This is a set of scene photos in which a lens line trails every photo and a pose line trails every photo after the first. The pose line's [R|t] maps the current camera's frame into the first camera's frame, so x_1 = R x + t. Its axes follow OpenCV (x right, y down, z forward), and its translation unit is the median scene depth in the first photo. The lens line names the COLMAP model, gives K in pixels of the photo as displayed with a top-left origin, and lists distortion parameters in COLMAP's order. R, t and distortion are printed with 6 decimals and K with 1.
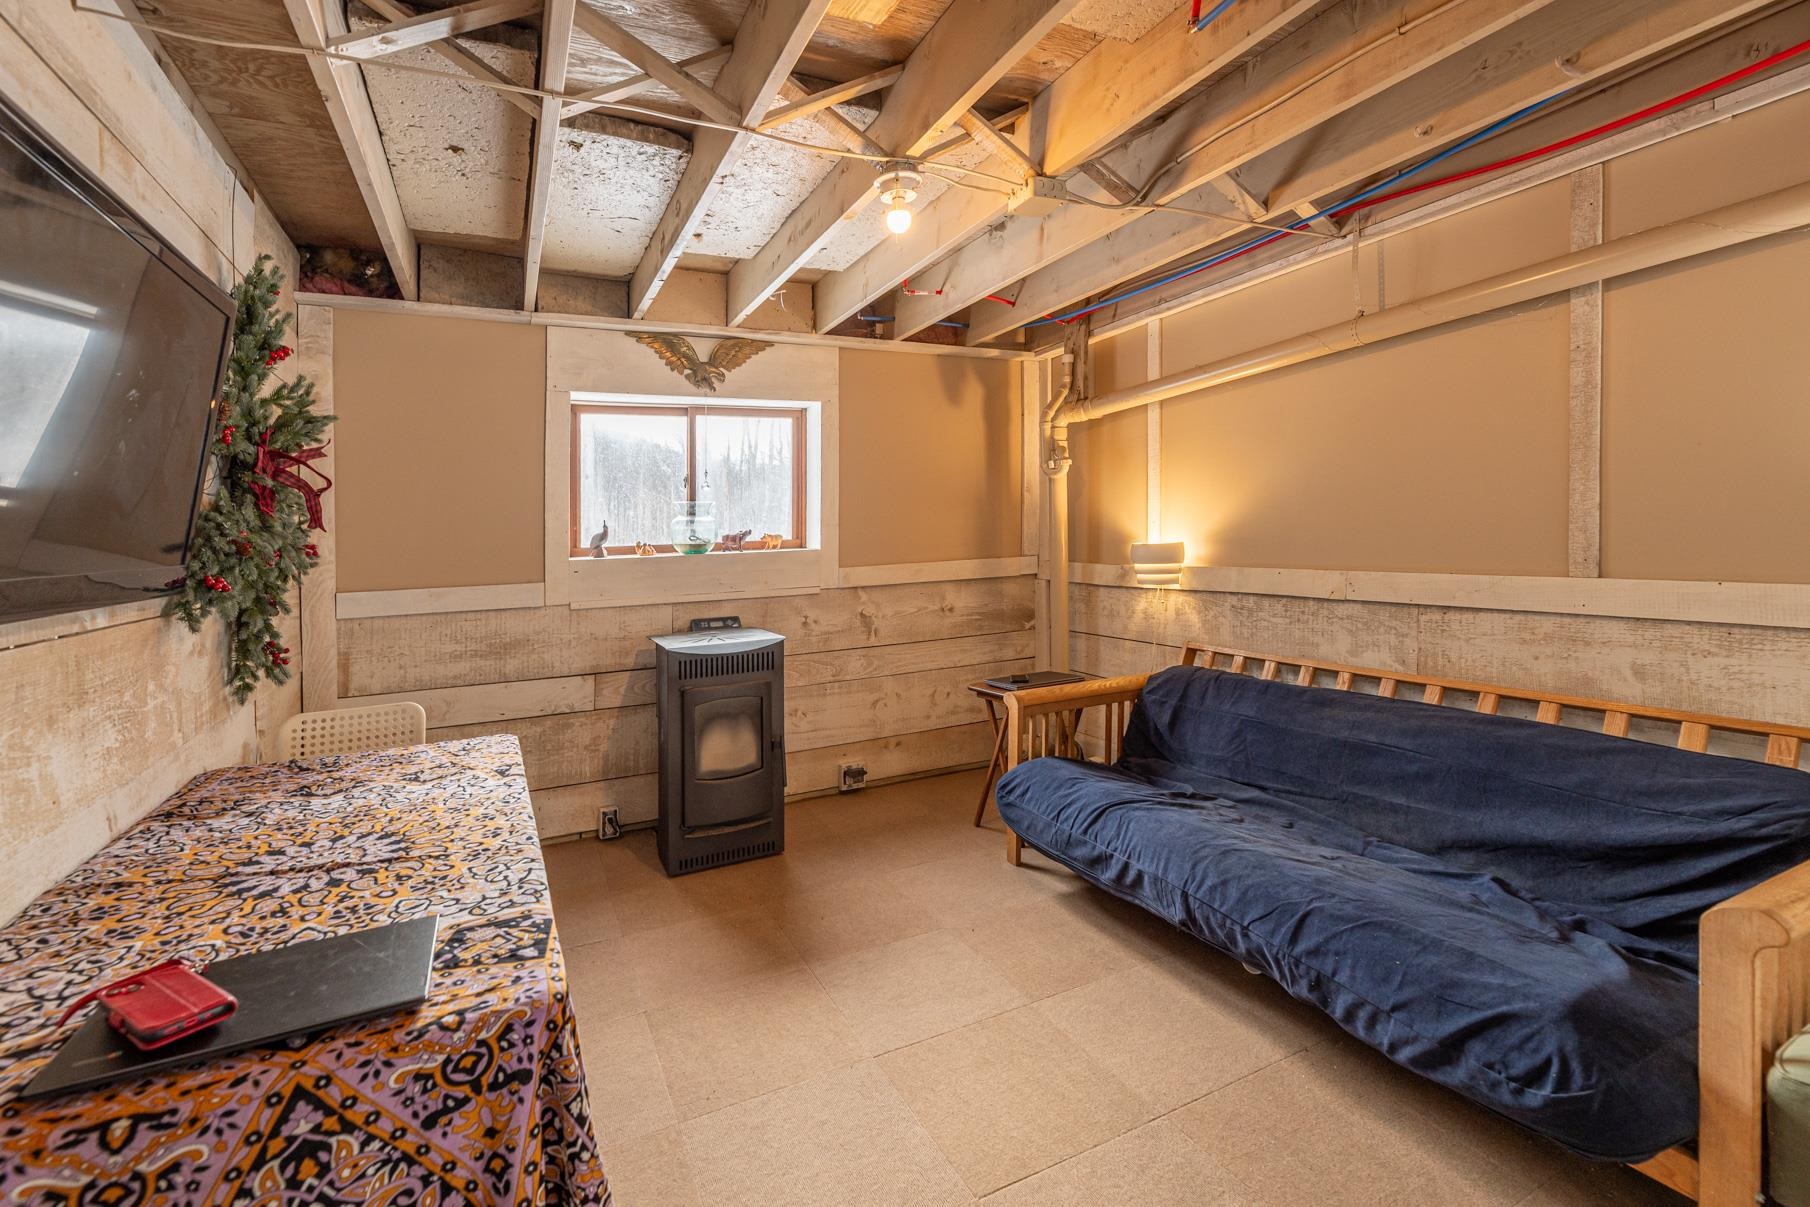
lens RADIAL K [[794.4, 0, 908.1], [0, 794.4, 559.2], [0, 0, 1]] dist [-0.001759, -0.000231]
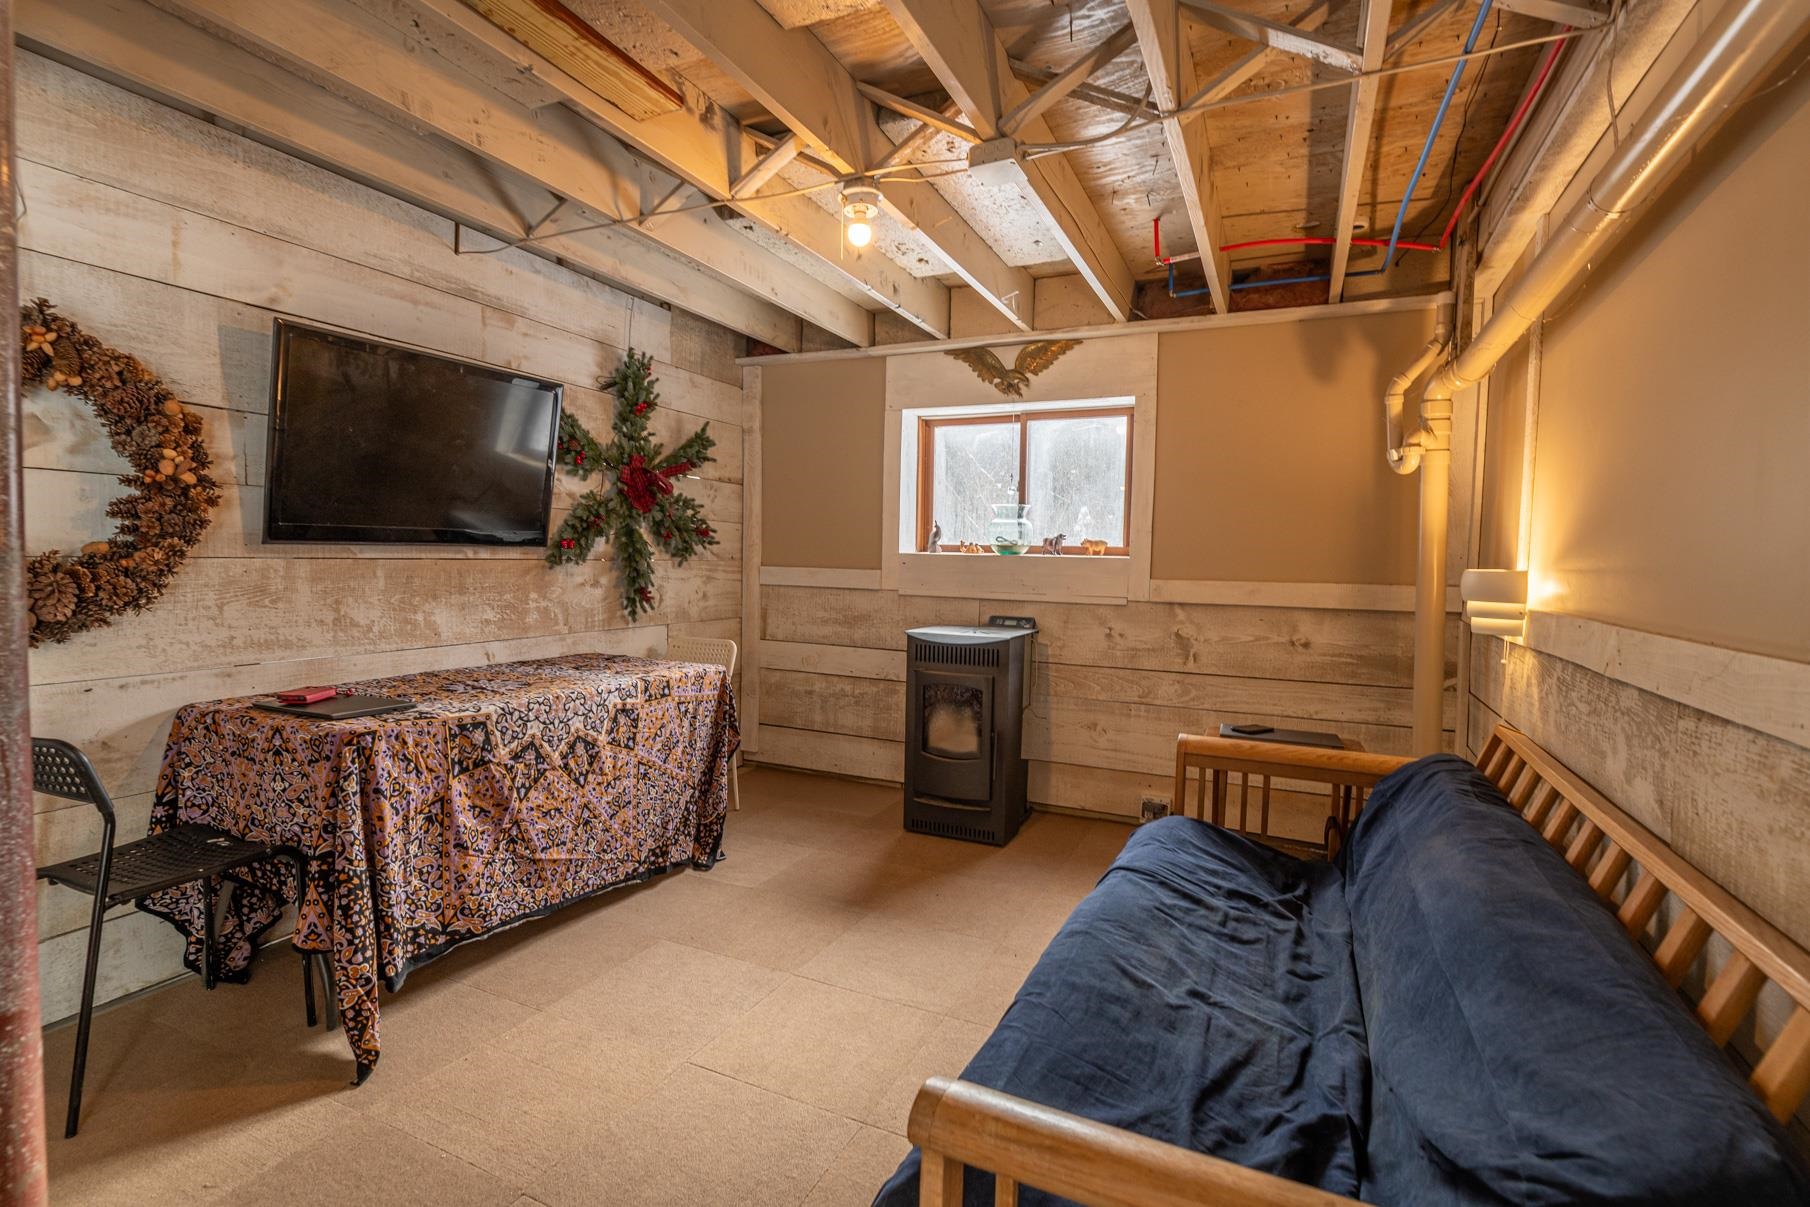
lens RADIAL K [[862.2, 0, 905.6], [0, 862.2, 615.2], [0, 0, 1]] dist [-0.001614, -0.000380]
pose [[0.633281, 0.101997, -0.767171, 0.567552], [-0.069396, 0.994768, 0.074972, -0.003472], [0.770804, 0.005761, 0.637046, 0.181594]]
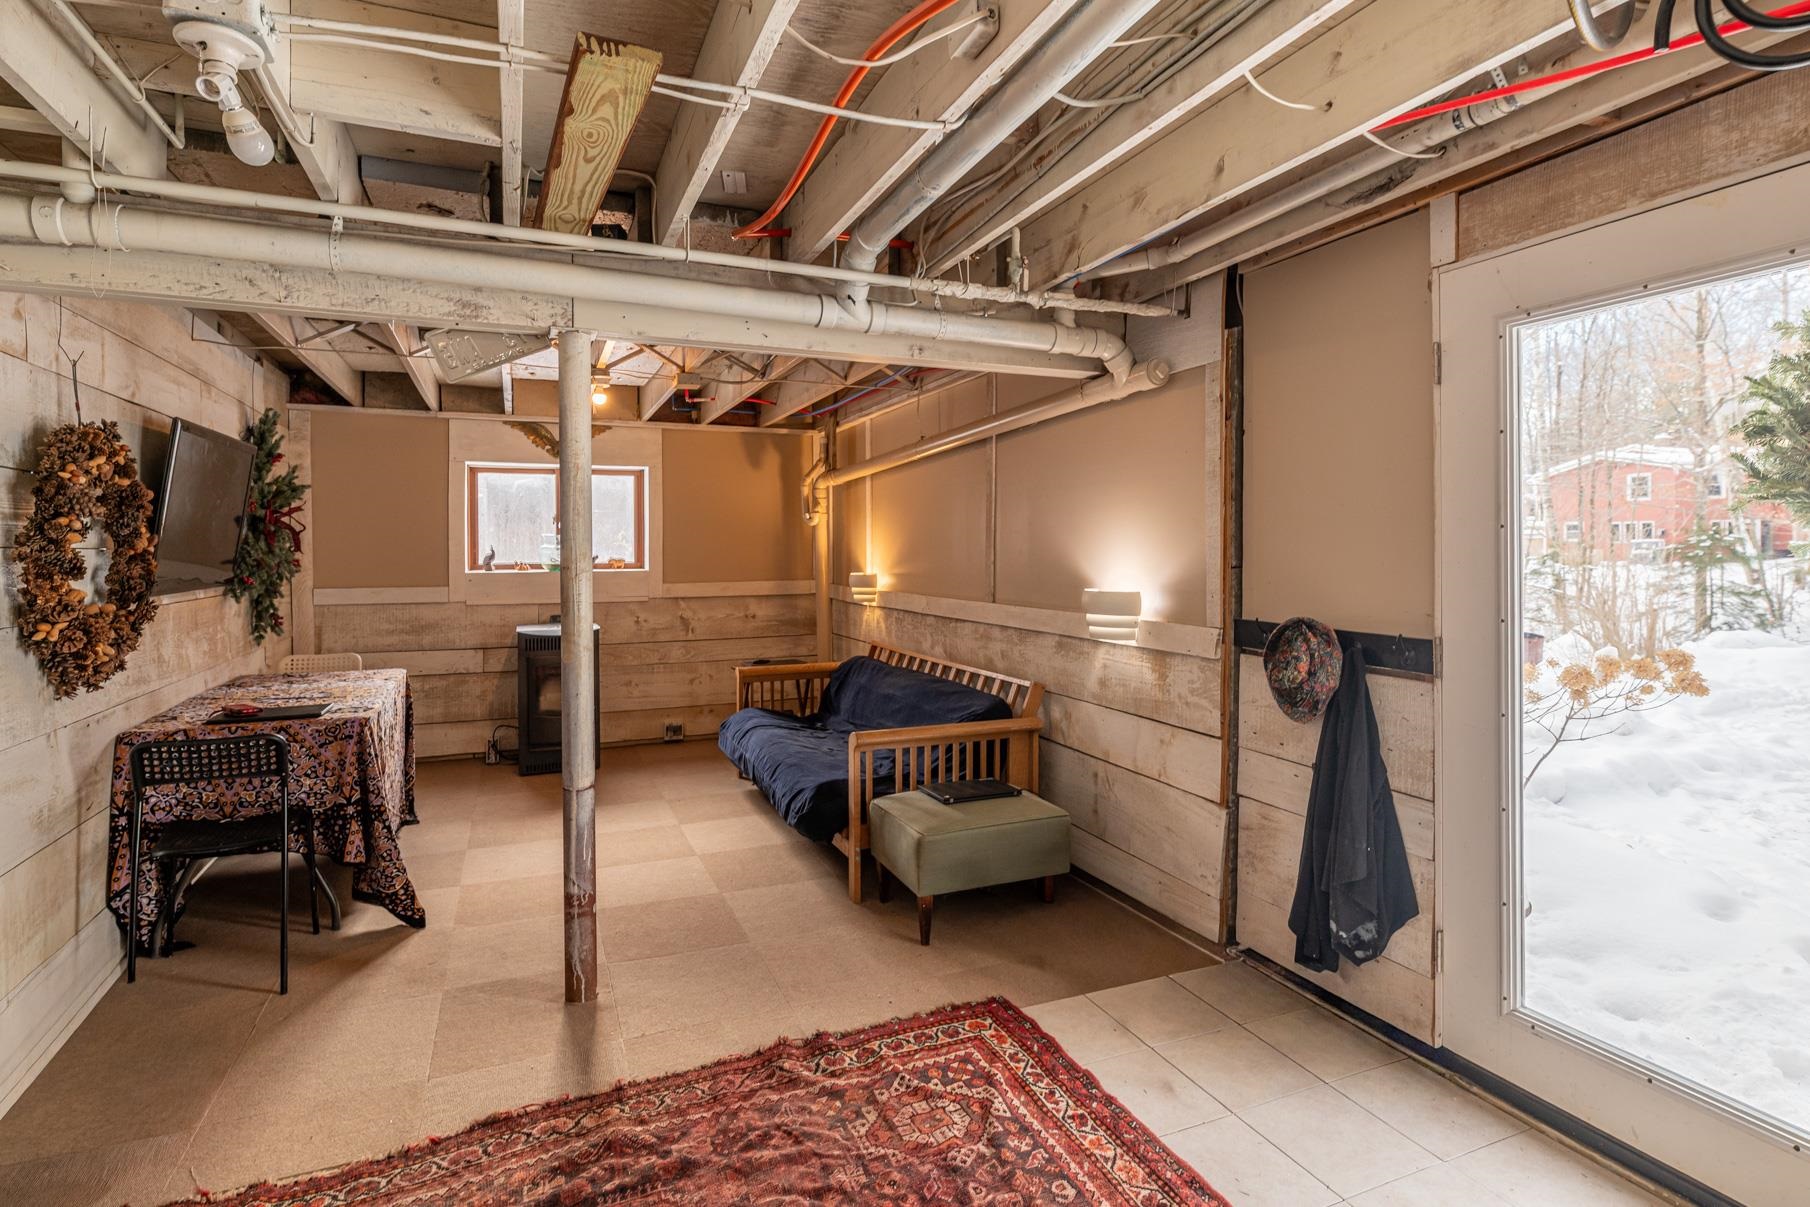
lens RADIAL K [[862.2, 0, 917.8], [0, 862.2, 619.9], [0, 0, 1]] dist [-0.001614, -0.000380]
pose [[0.998834, 0.034780, -0.033483, 0.483510], [-0.033101, 0.998227, 0.049462, -0.017981], [0.035144, -0.048296, 0.998215, -0.602217]]
